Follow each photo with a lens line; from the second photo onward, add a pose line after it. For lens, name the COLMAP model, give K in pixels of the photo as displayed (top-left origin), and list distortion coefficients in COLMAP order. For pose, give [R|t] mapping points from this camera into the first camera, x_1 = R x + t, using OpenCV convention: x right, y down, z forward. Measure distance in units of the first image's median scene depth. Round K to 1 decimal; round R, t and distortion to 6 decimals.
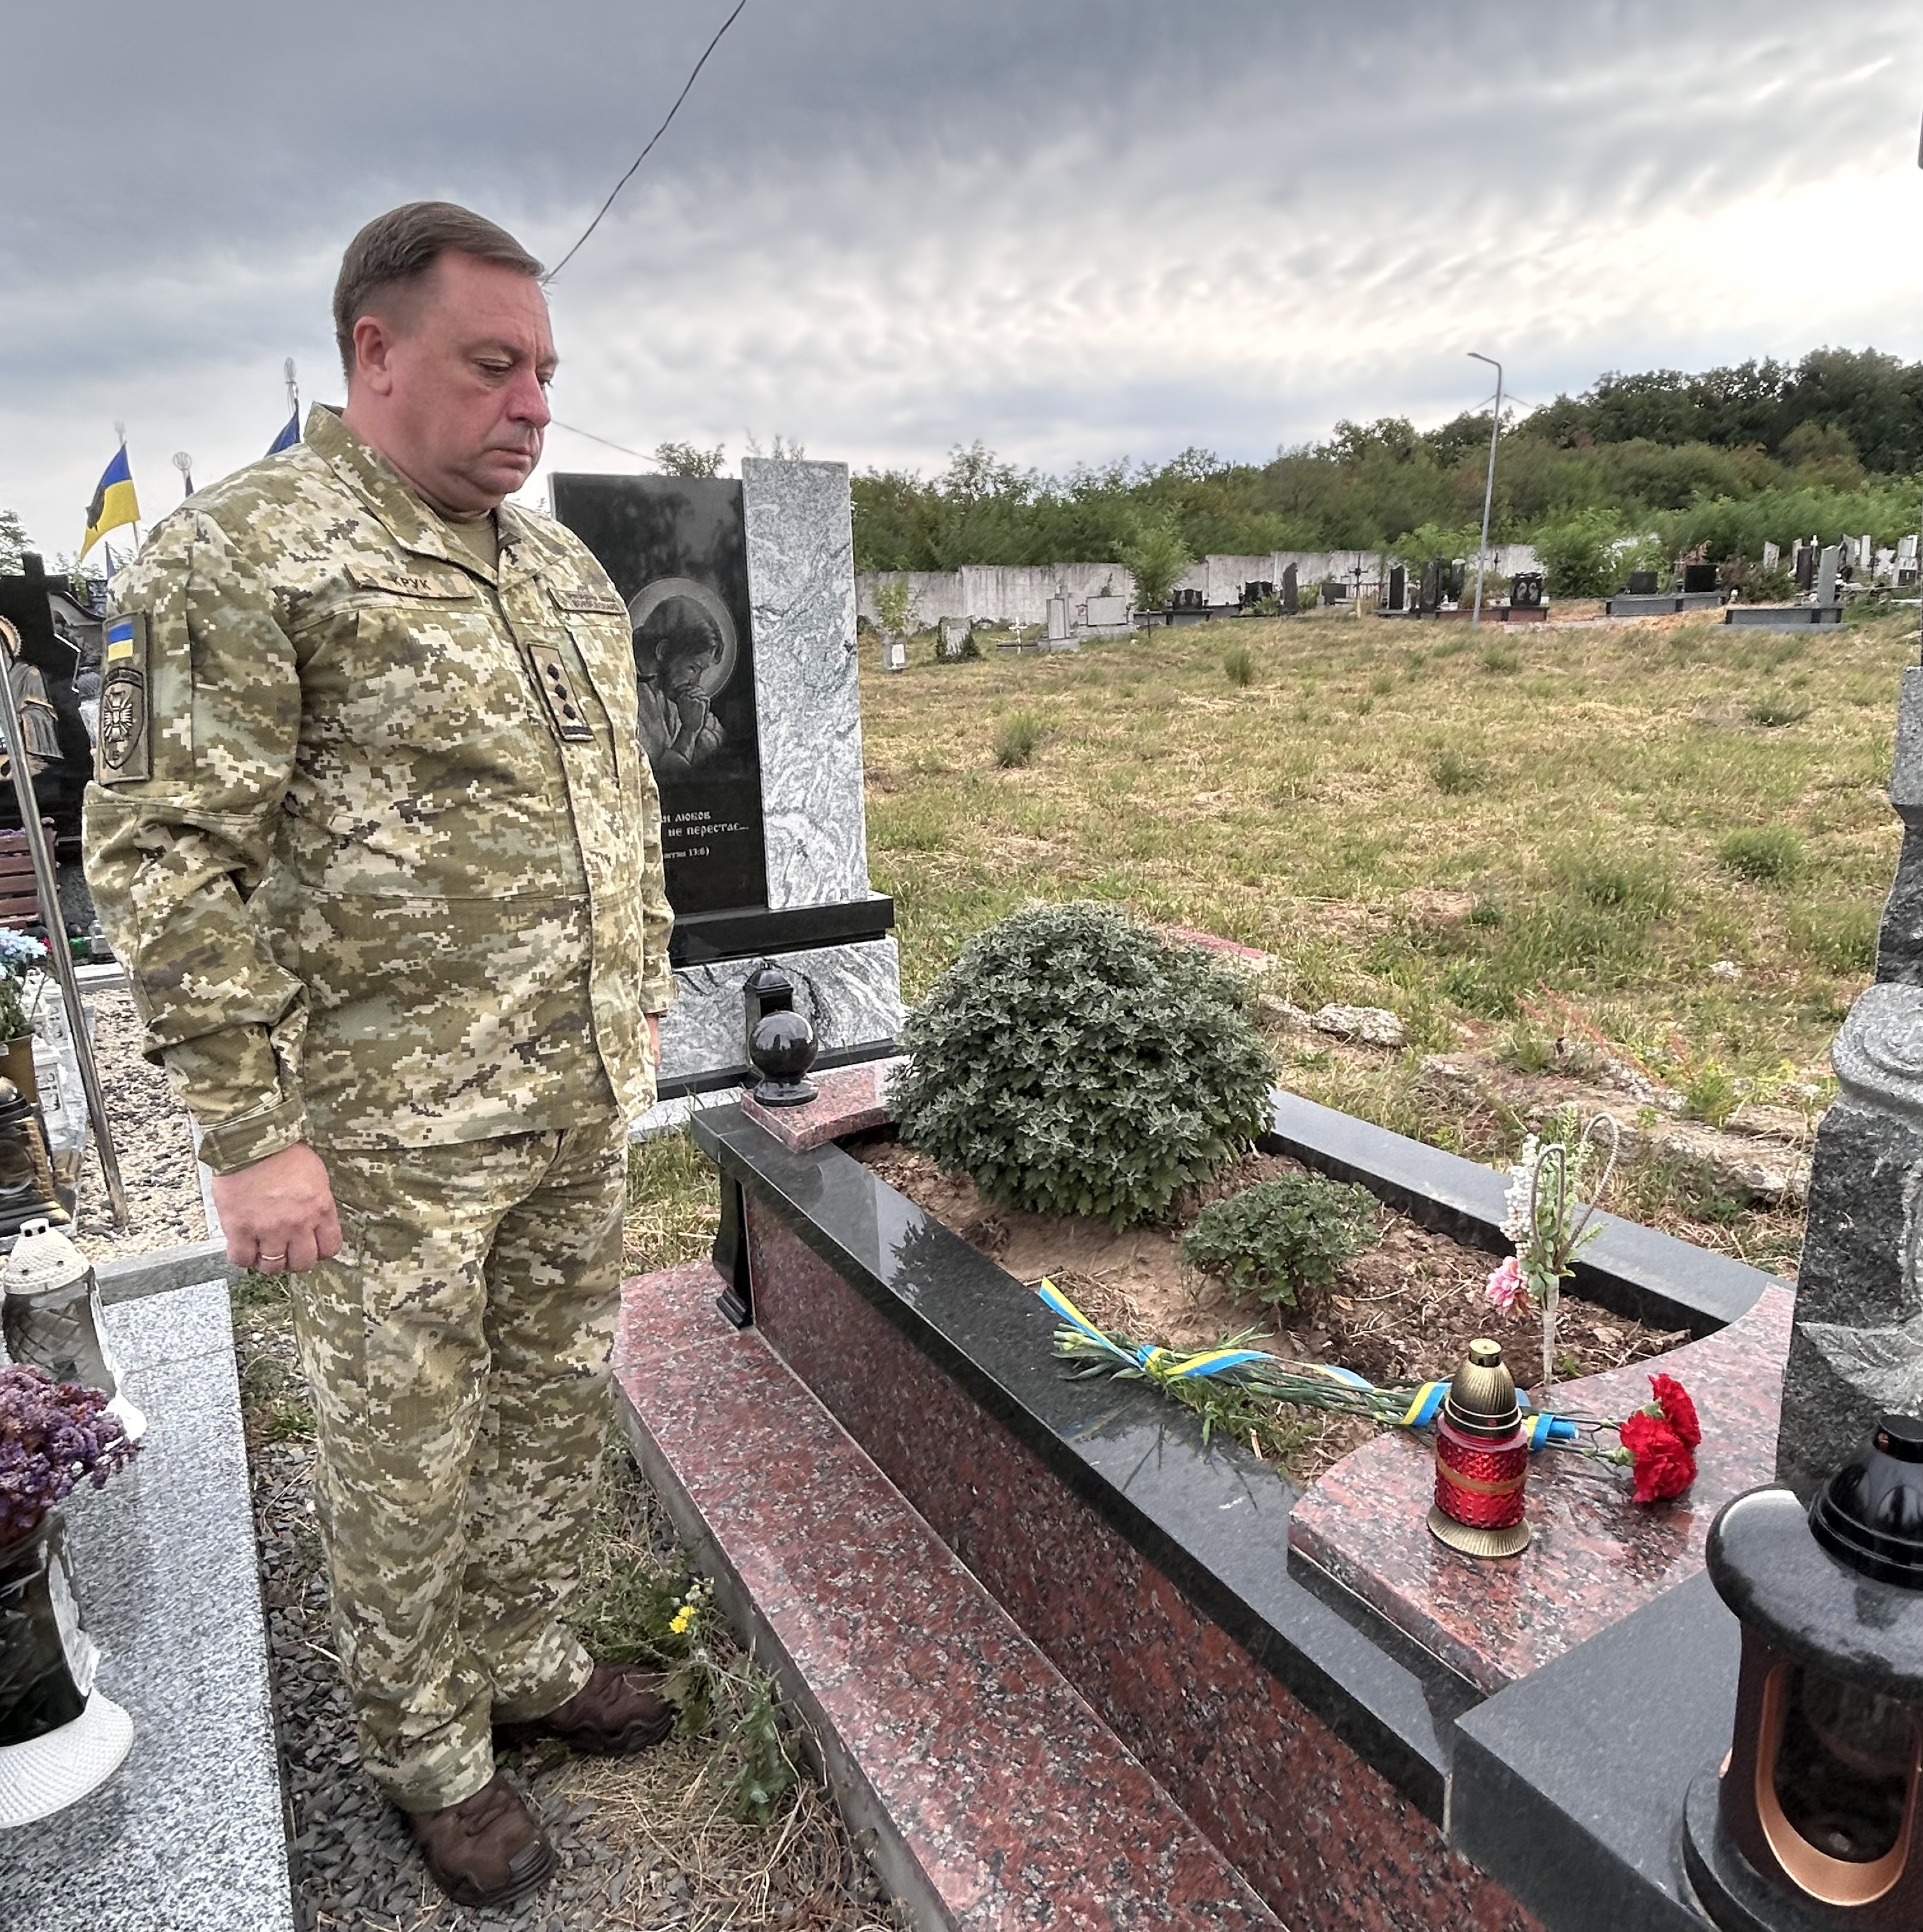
lens RADIAL K [[1301.1, 0, 961.8], [0, 1301.1, 991.9], [0, 0, 1]] dist [-0.040968, 0.006194]
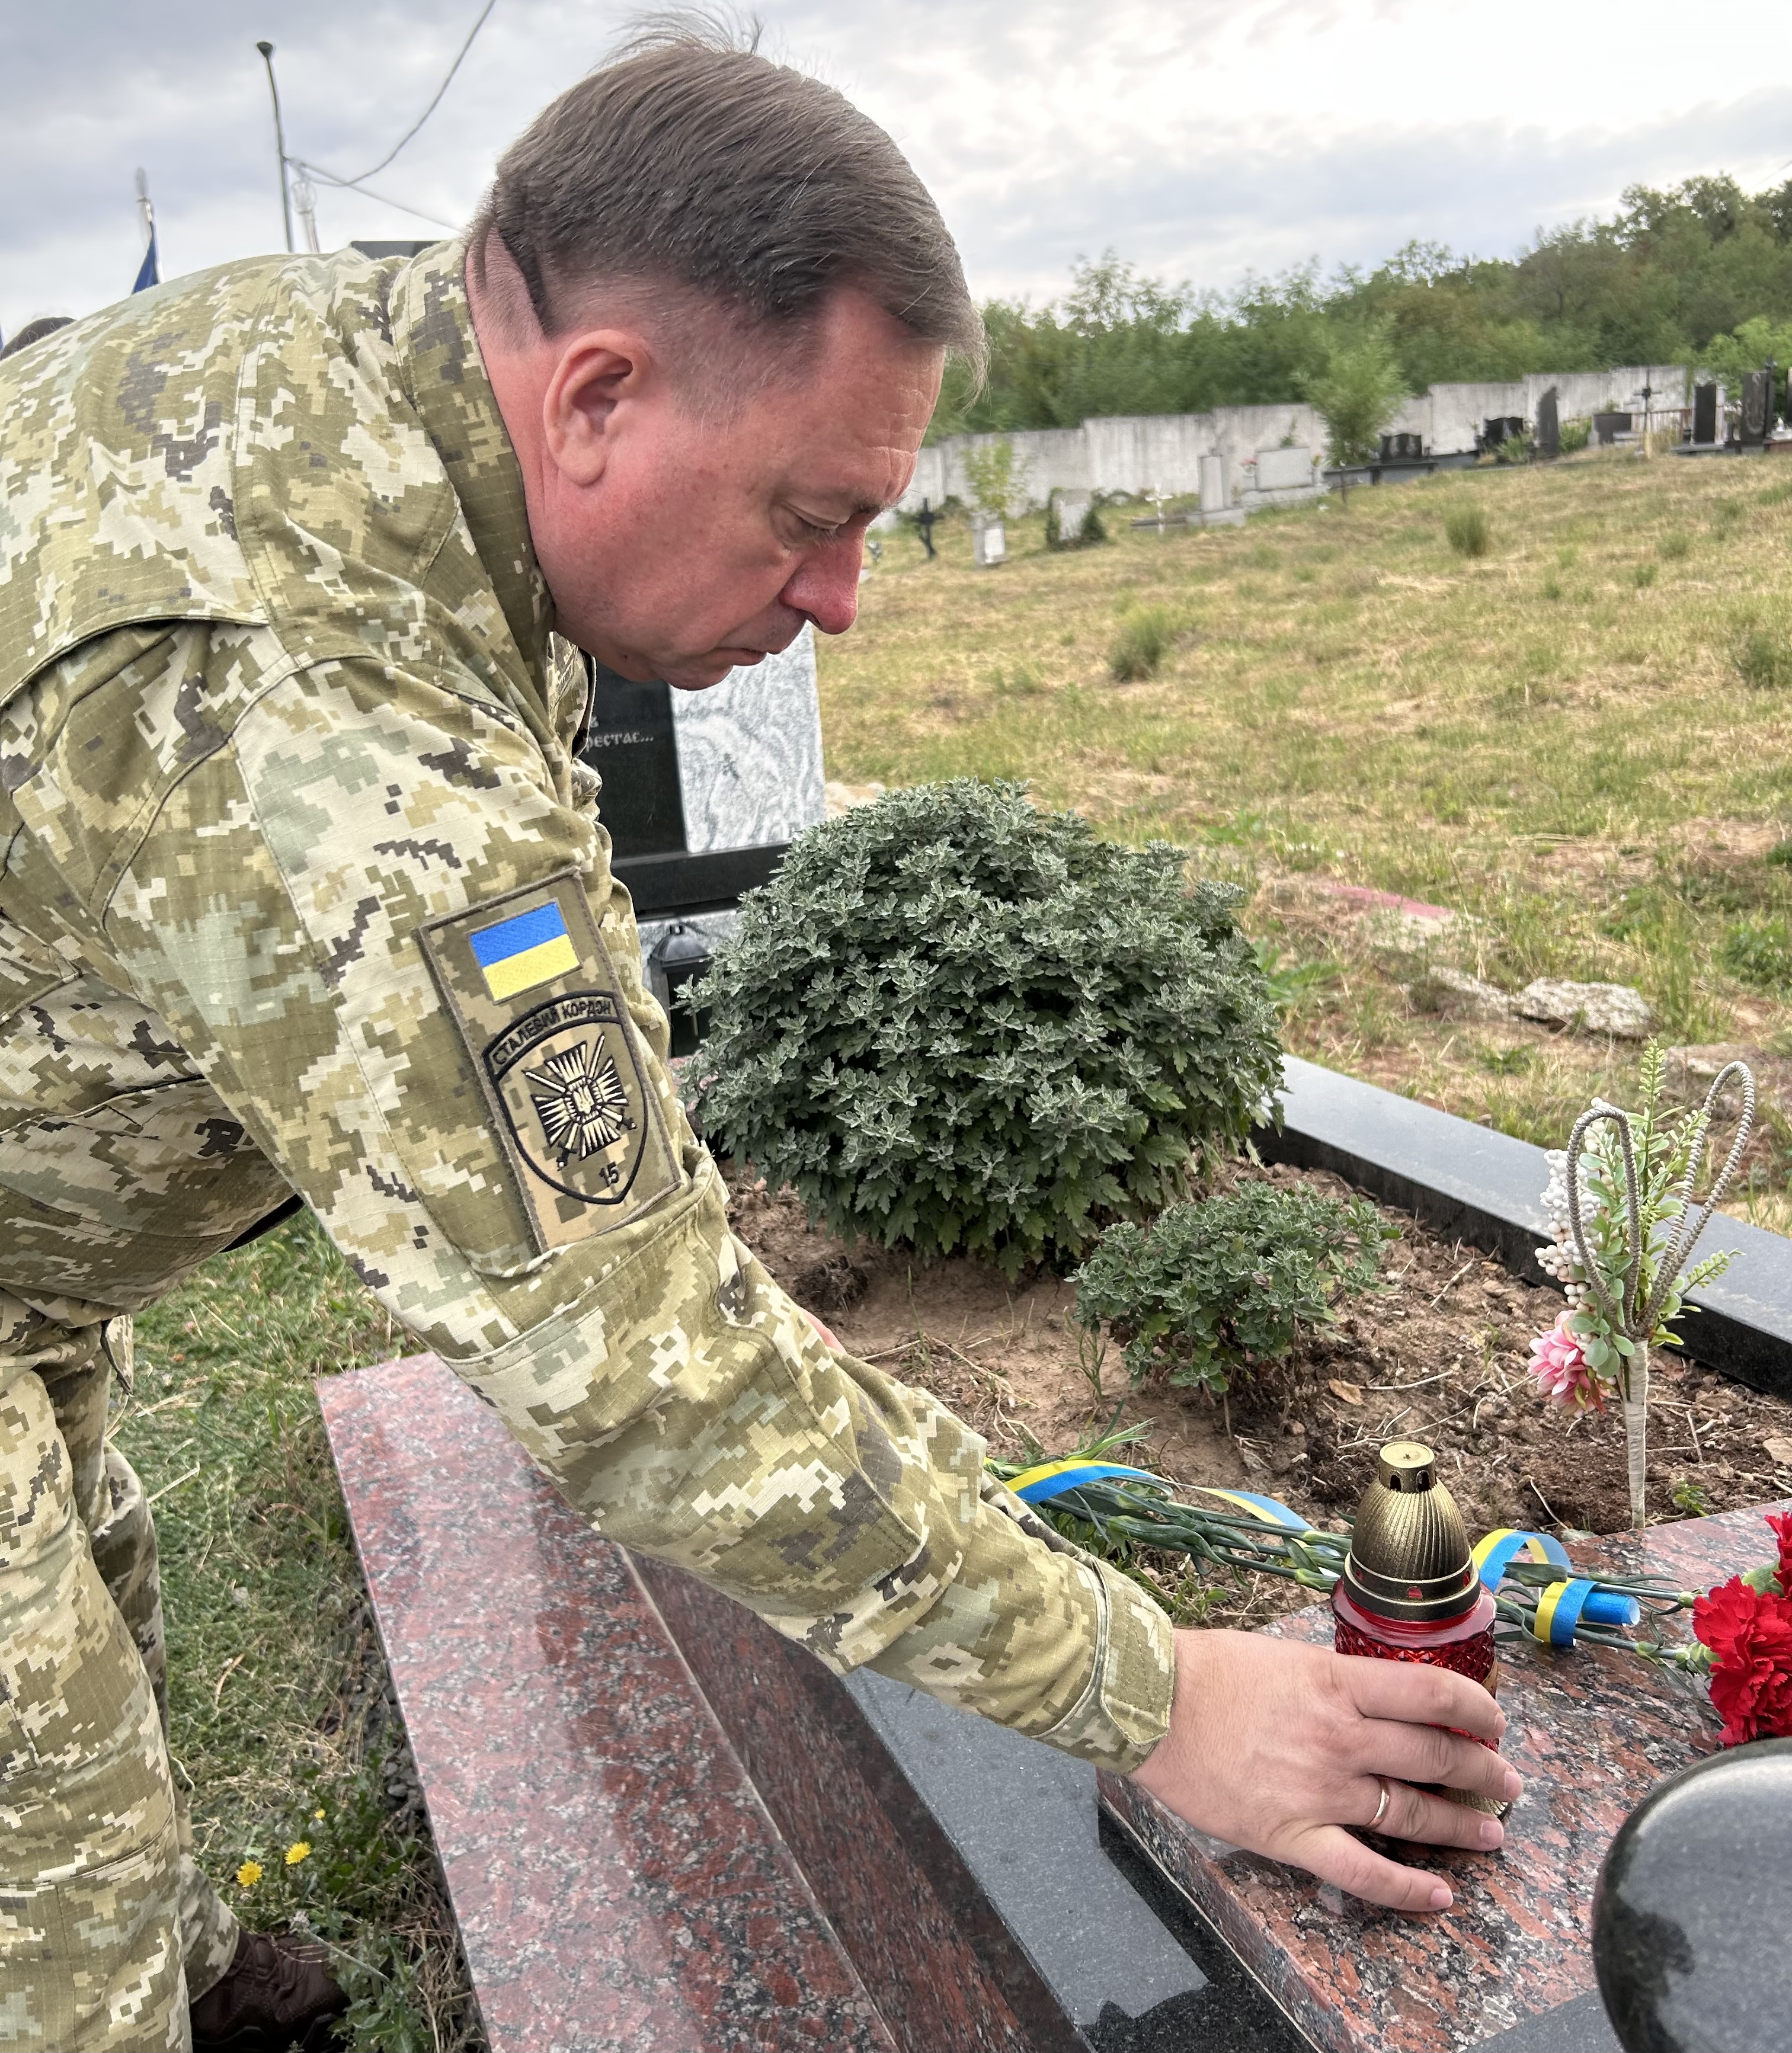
lens RADIAL K [[1726.9, 0, 896.0], [0, 1726.9, 1026.5], [0, 0, 1]] dist [-0.008753, -0.010439]
pose [[0.992013, -0.017365, -0.124937, 0.082944], [0.019015, 0.999747, 0.012023, 0.023063], [0.124697, -0.014303, 0.992092, 0.070899]]
